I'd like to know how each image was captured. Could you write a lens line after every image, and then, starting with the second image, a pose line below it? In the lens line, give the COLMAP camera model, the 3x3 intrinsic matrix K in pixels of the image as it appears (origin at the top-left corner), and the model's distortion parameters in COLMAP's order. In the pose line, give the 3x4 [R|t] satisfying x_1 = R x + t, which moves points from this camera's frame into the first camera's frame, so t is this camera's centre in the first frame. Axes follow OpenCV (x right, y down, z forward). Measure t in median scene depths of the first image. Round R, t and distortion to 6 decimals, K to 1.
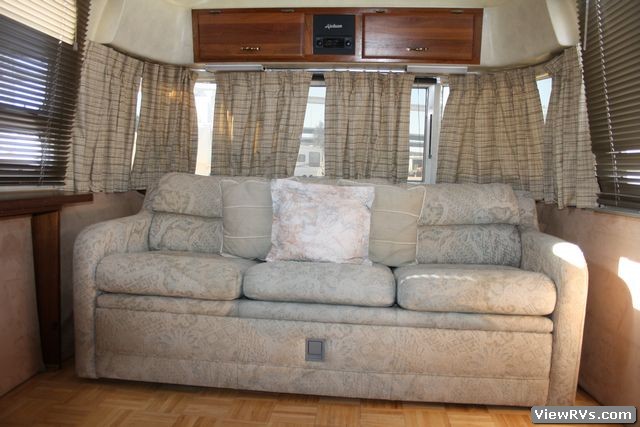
lens RADIAL K [[514.7, 0, 320.0], [0, 514.7, 213.5], [0, 0, 1]] dist [-0.164014, 0.127796]
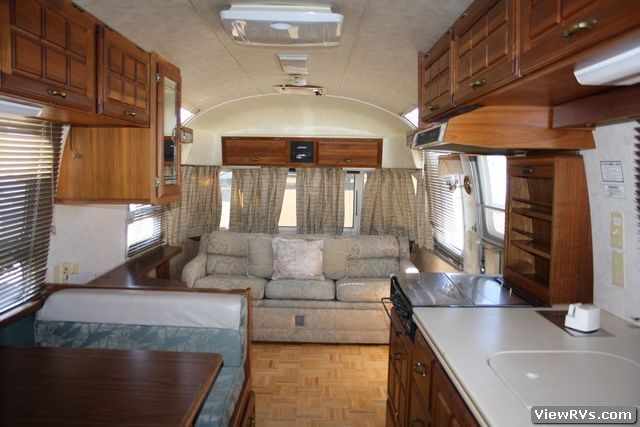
lens RADIAL K [[514.7, 0, 320.0], [0, 514.7, 213.5], [0, 0, 1]] dist [-0.164014, 0.127796]
pose [[0.995362, -0.017171, 0.094659, -0.096557], [0.016164, 0.999804, 0.011392, -0.172851], [-0.094837, -0.009809, 0.995445, -0.946519]]
